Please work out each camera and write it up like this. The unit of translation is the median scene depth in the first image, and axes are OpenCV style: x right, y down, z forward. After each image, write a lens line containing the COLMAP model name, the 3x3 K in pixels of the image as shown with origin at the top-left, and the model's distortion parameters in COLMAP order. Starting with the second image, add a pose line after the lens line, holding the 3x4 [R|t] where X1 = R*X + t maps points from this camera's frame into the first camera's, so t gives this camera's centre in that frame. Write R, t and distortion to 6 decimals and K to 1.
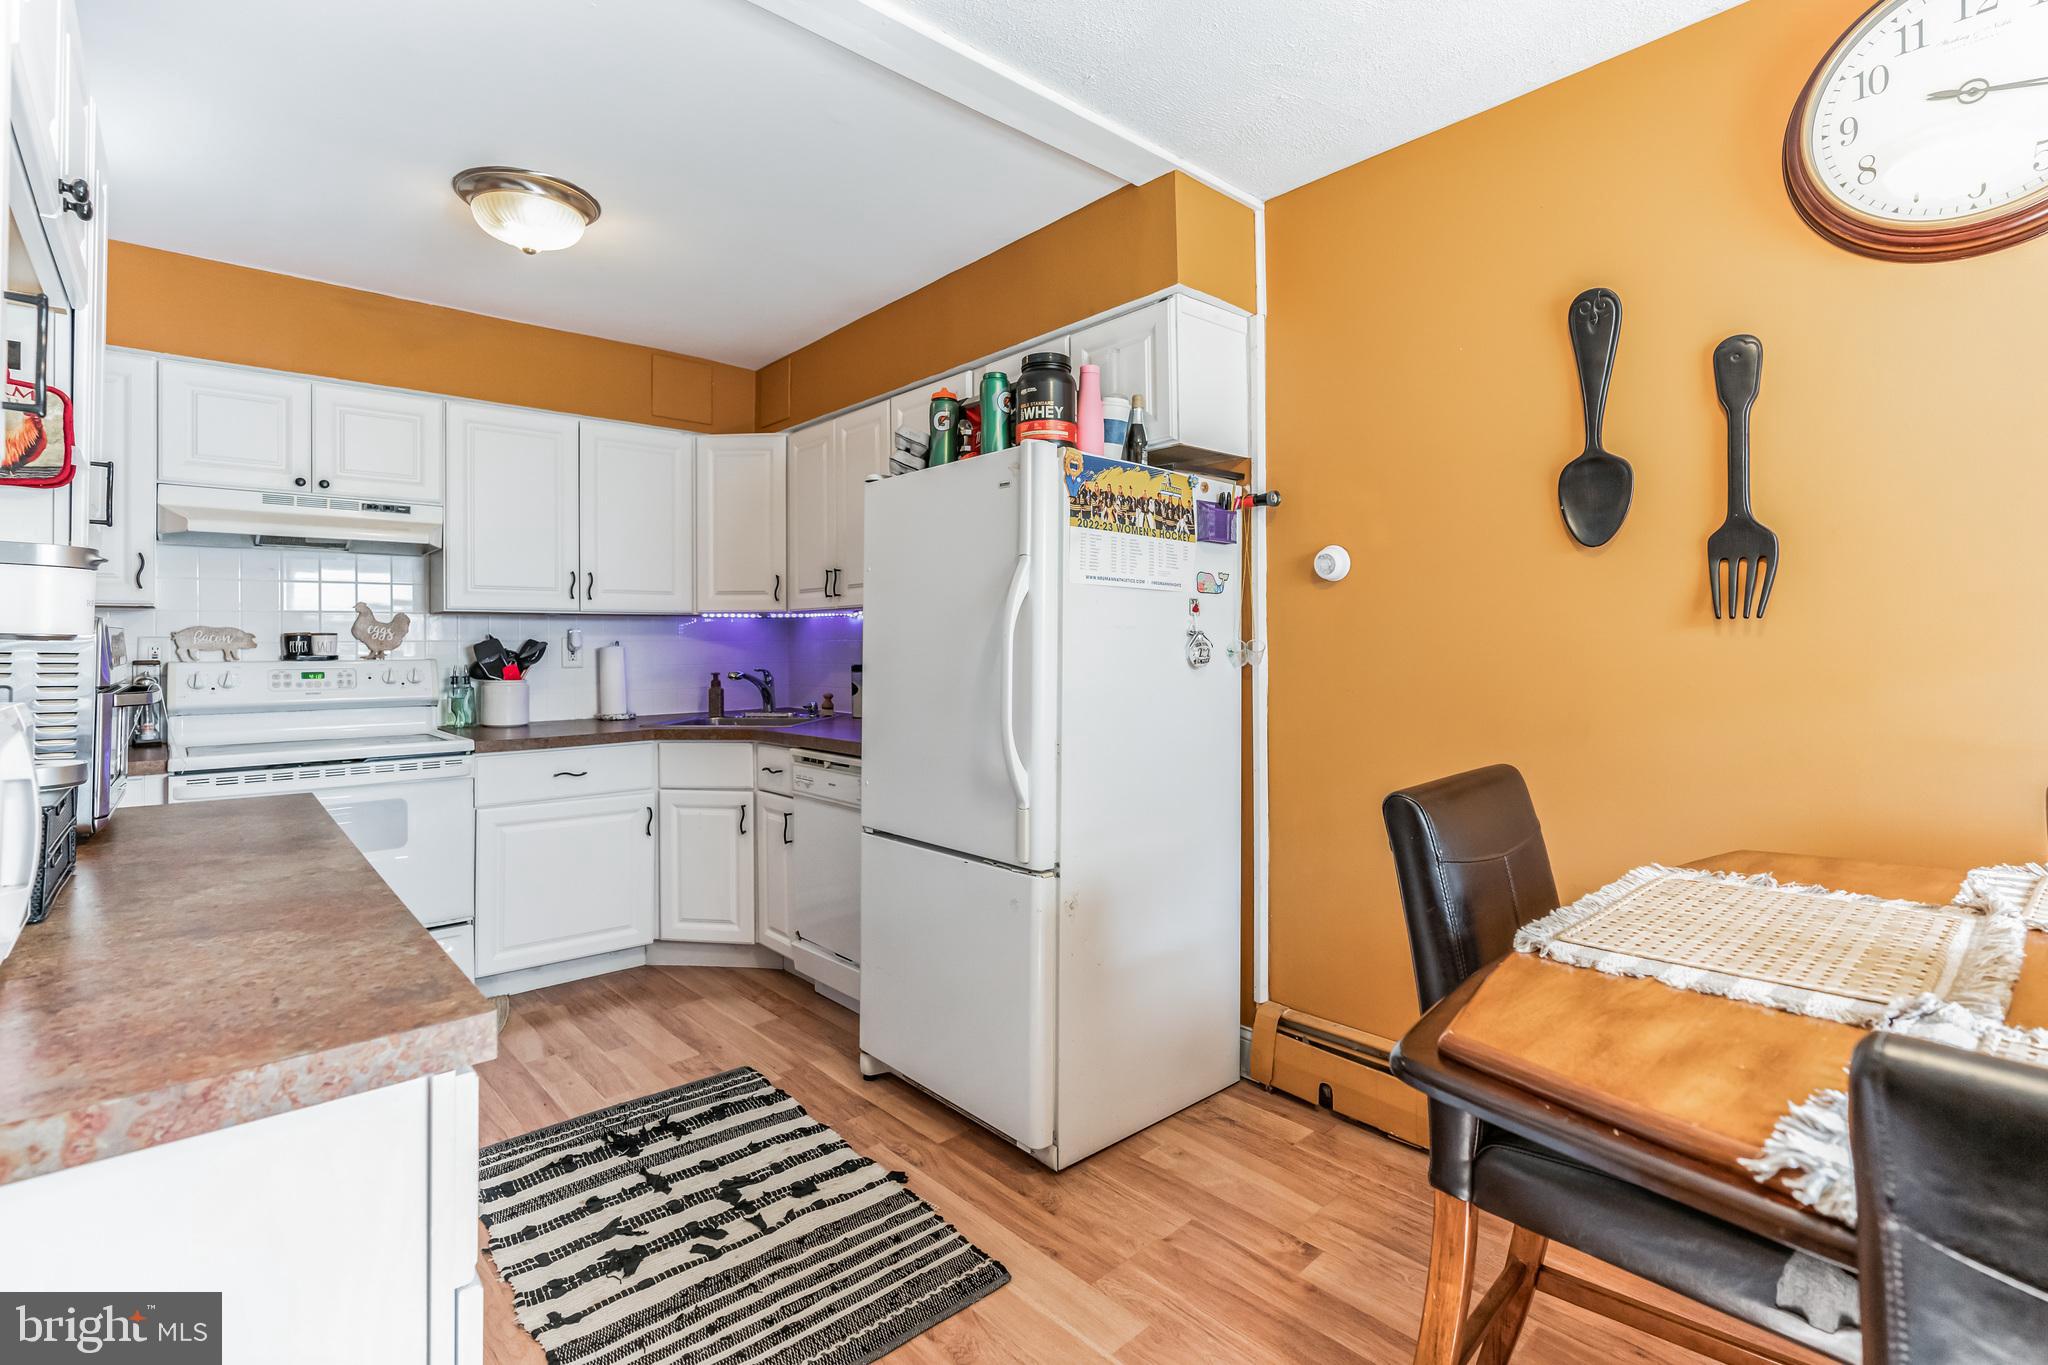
lens RADIAL K [[942.9, 0, 1034.1], [0, 942.9, 647.1], [0, 0, 1]] dist [-0.001902, 0.000245]
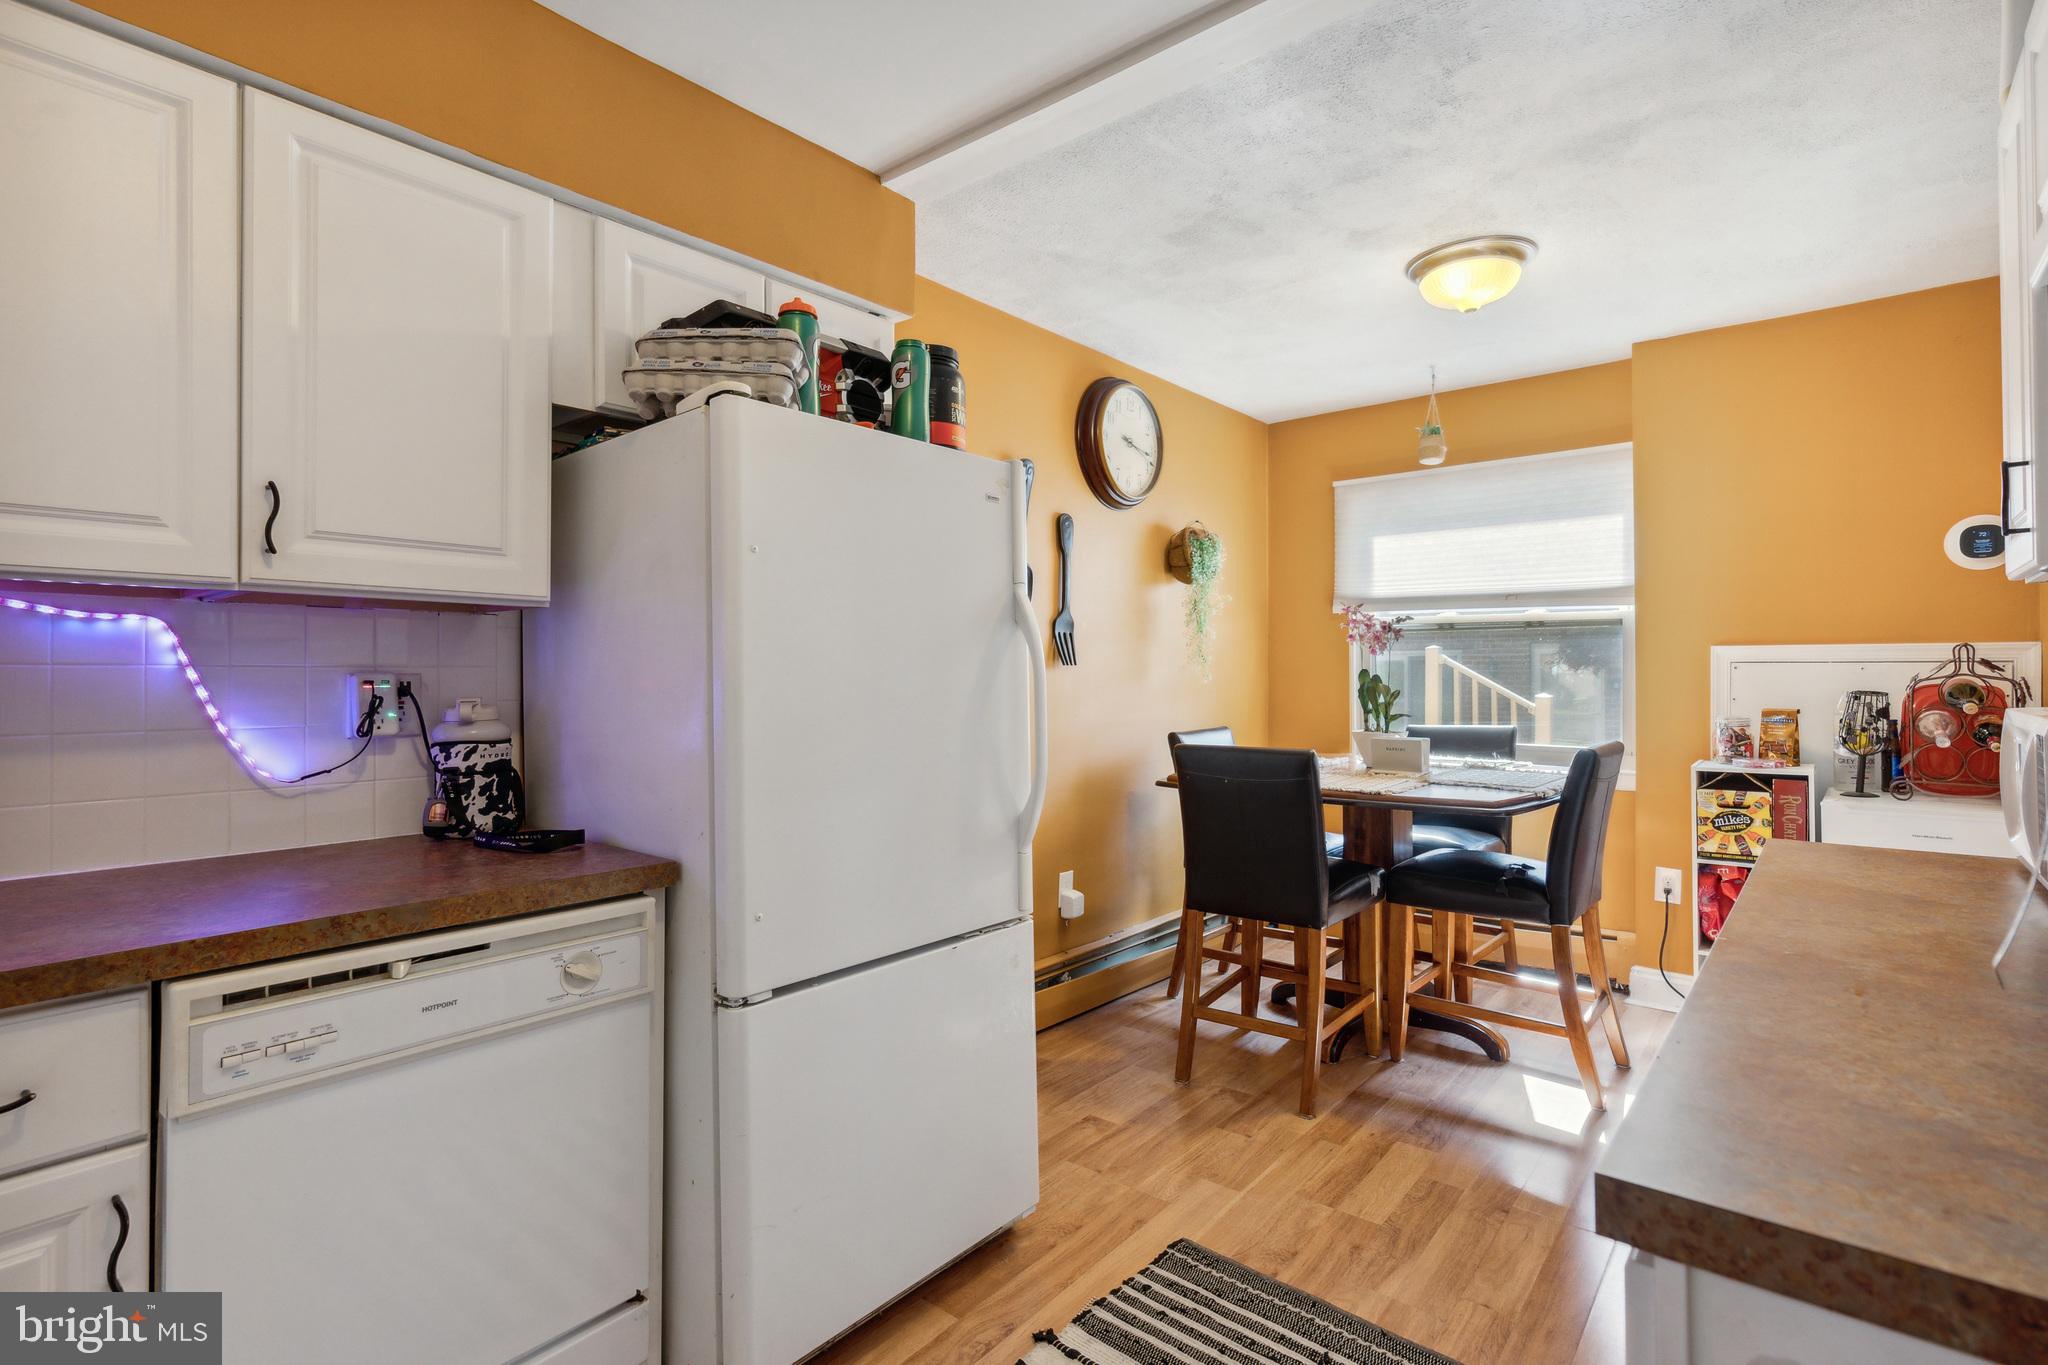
lens RADIAL K [[963.6, 0, 1032.7], [0, 963.6, 671.5], [0, 0, 1]] dist [-0.000442, 0.000189]
pose [[-0.131244, 0.008297, 0.991315, -0.657419], [0.003401, 0.999963, -0.007919, -0.001118], [-0.991344, 0.002332, -0.131267, 0.760243]]
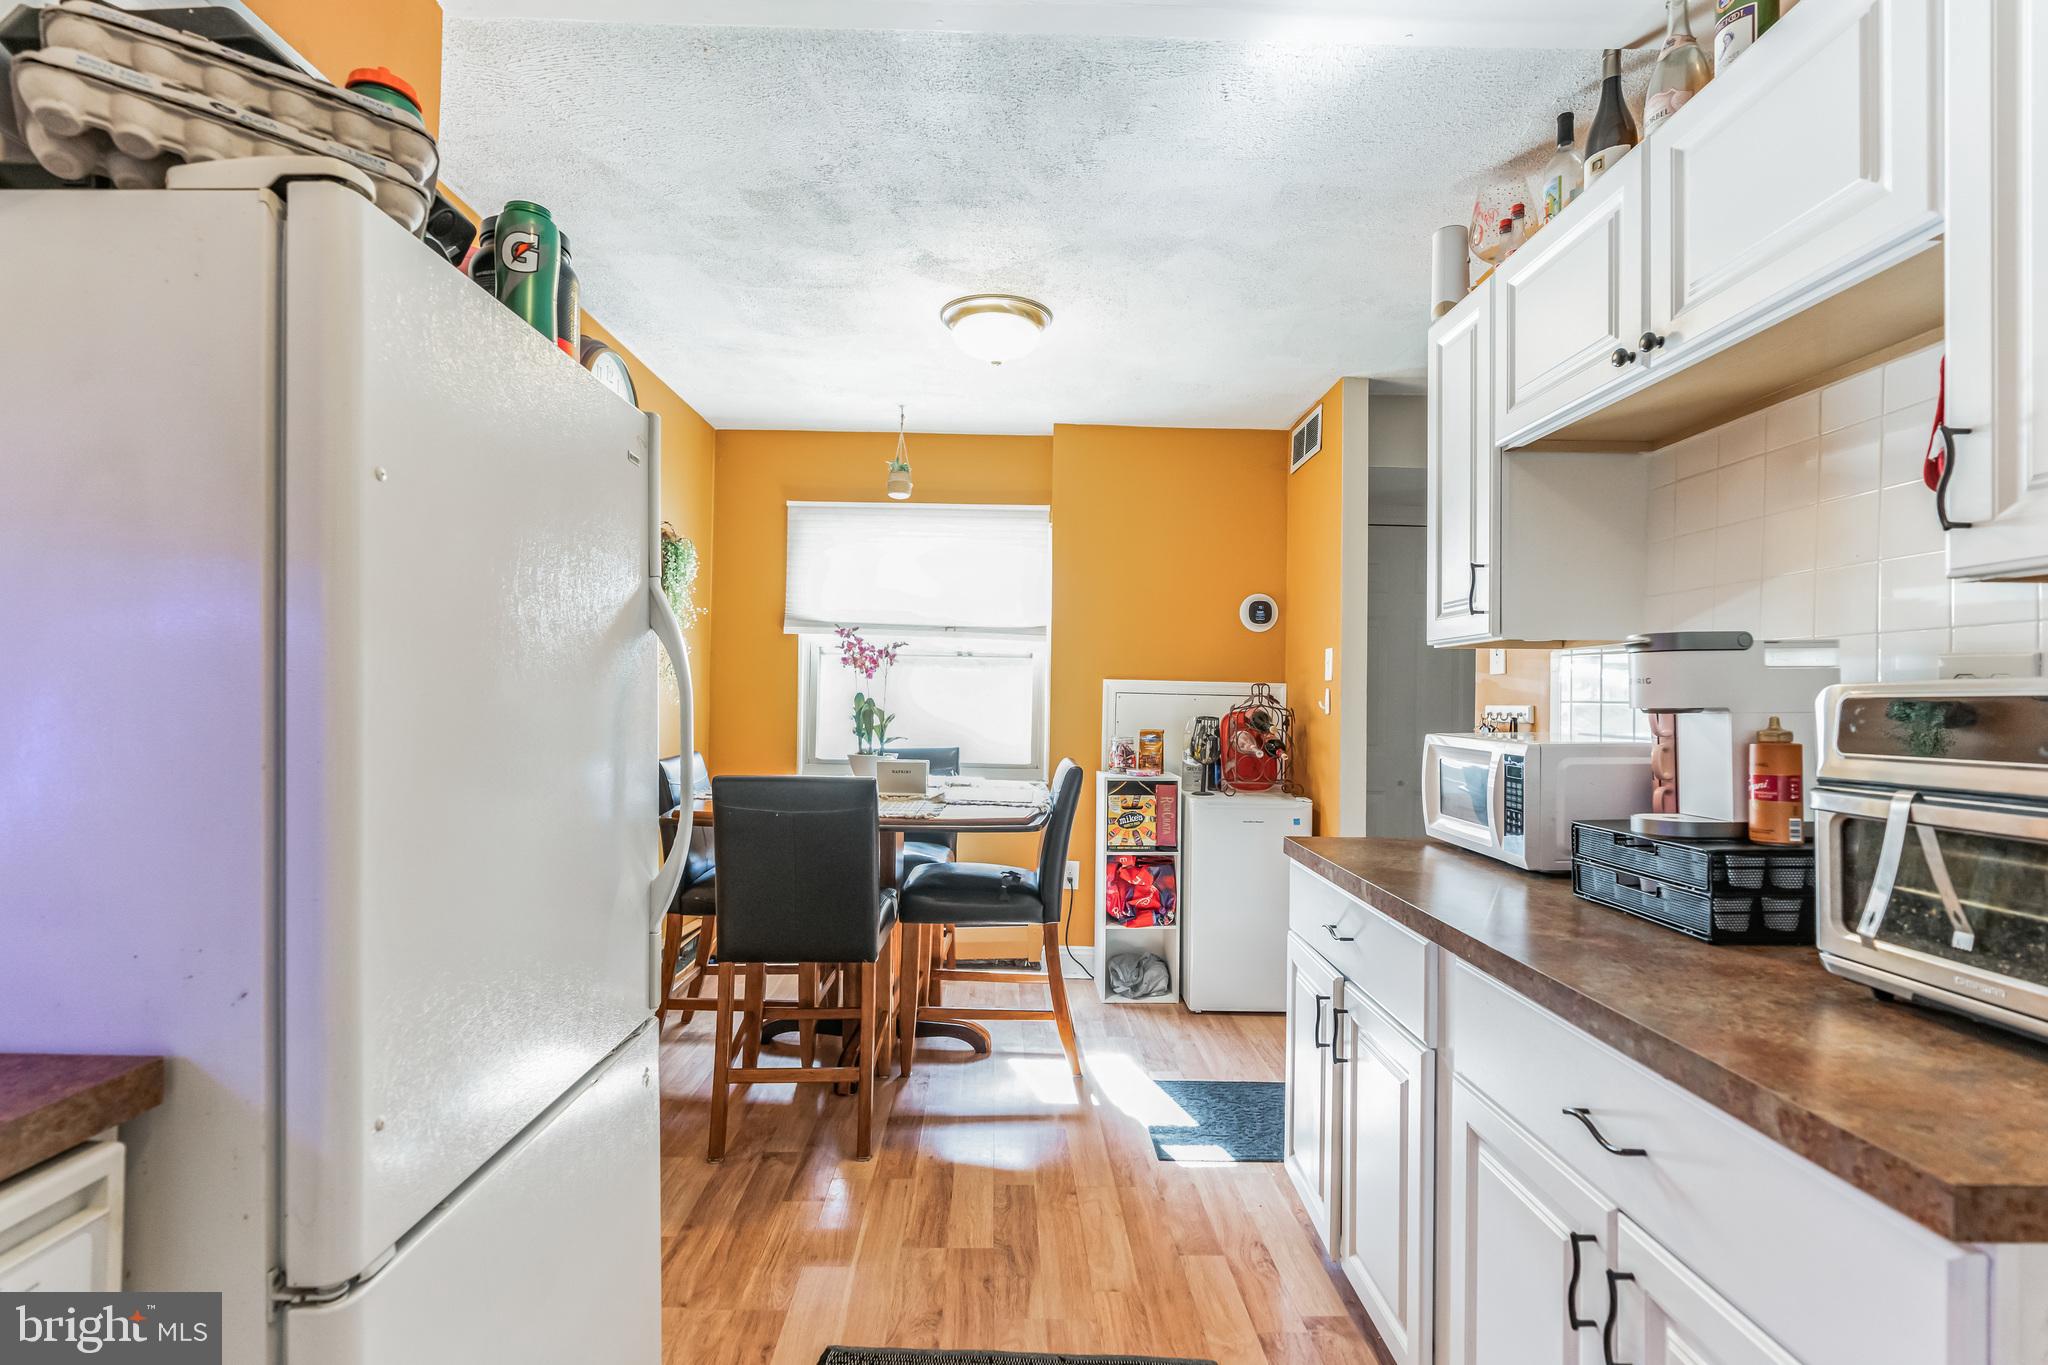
lens RADIAL K [[932.5, 0, 1017.7], [0, 932.5, 694.3], [0, 0, 1]] dist [-0.004040, 0.001441]
pose [[-0.739847, -0.006328, 0.672746, -0.468970], [-0.013971, 0.999885, -0.005960, -0.005199], [-0.672630, -0.013808, -0.739850, 0.912267]]
